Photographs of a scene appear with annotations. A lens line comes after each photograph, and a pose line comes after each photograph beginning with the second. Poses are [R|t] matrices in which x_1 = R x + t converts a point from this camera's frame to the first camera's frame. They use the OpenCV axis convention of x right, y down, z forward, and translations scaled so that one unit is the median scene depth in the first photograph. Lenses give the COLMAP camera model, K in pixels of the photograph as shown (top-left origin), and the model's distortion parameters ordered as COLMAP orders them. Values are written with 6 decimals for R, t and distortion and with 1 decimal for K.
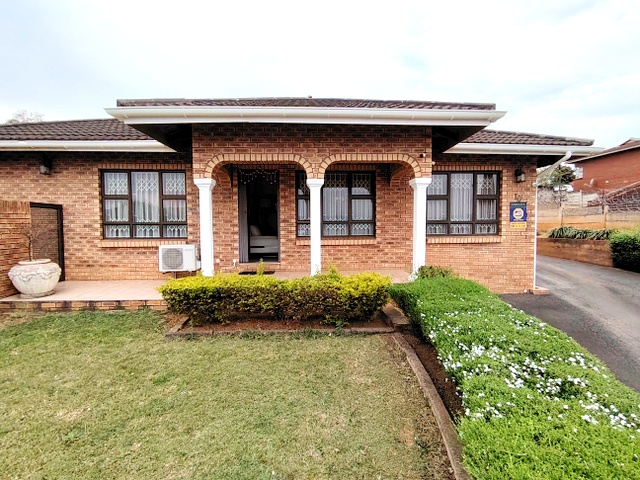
lens RADIAL K [[304.5, 0, 320.0], [0, 304.5, 240.0], [0, 0, 1]] dist [0.000810, -0.000458]
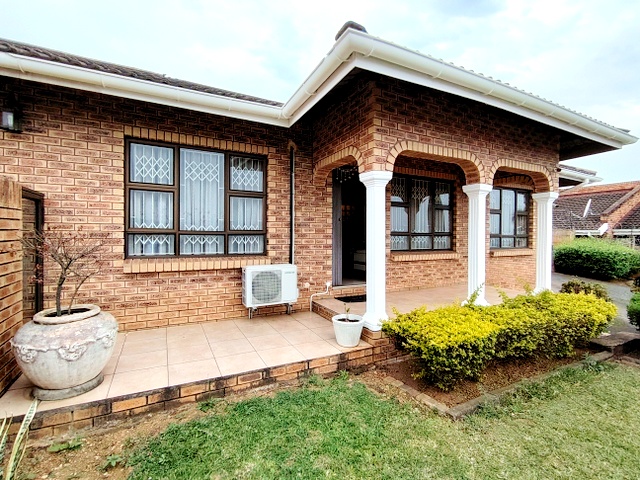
lens RADIAL K [[304.5, 0, 320.0], [0, 304.5, 240.0], [0, 0, 1]] dist [0.000810, -0.000458]
pose [[0.909960, 0.005868, 0.414654, -0.609696], [0.006387, 0.999583, -0.028161, -0.019166], [-0.414646, 0.028273, 0.909543, 0.325718]]
